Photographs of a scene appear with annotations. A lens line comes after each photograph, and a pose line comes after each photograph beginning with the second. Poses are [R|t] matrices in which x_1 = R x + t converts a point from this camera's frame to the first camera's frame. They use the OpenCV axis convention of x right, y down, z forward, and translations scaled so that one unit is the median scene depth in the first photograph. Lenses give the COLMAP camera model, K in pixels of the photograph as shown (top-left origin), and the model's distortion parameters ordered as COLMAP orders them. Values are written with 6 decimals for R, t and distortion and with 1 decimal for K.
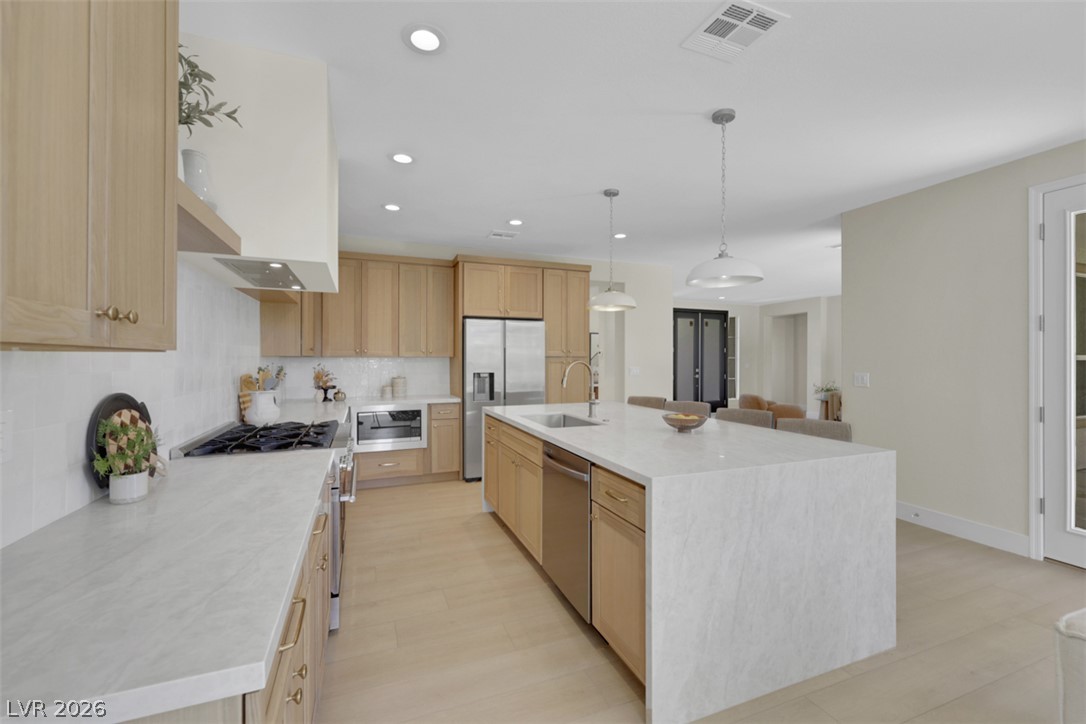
lens RADIAL K [[451.6, 0, 545.4], [0, 451.6, 359.2], [0, 0, 1]] dist [-0.003982, 0.000652]
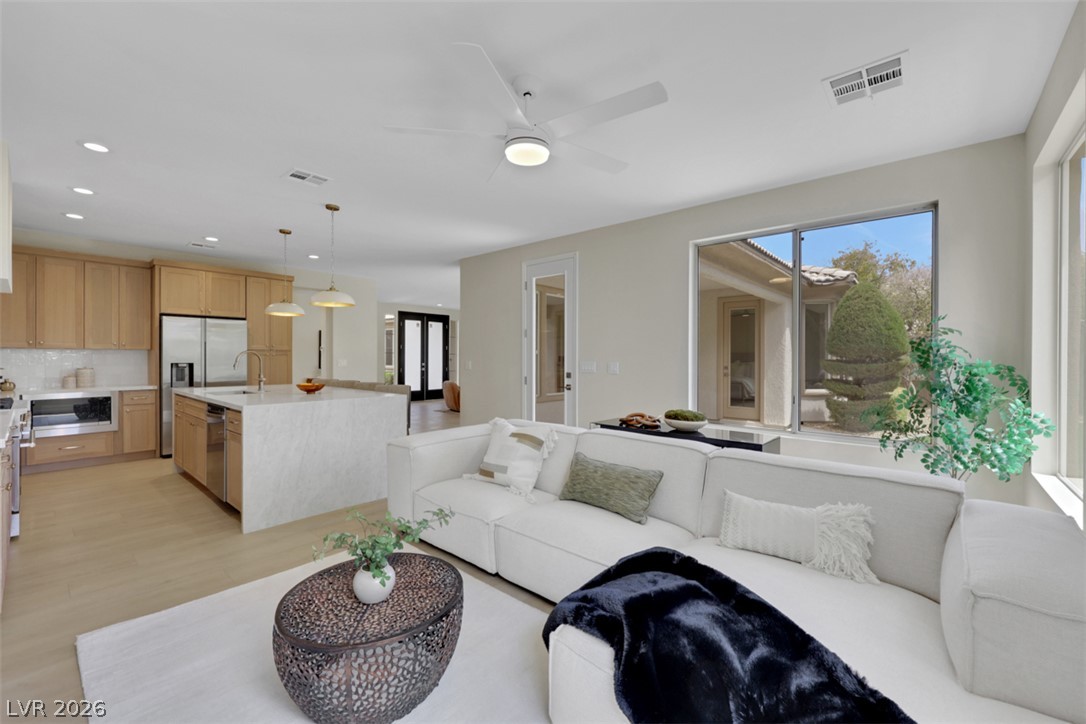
lens RADIAL K [[451.6, 0, 538.3], [0, 451.6, 358.5], [0, 0, 1]] dist [-0.003982, 0.000652]
pose [[0.895620, 0.000753, 0.444819, 0.166641], [-0.001636, 0.999997, 0.001602, 0.014948], [-0.444817, -0.002163, 0.895619, -0.440450]]
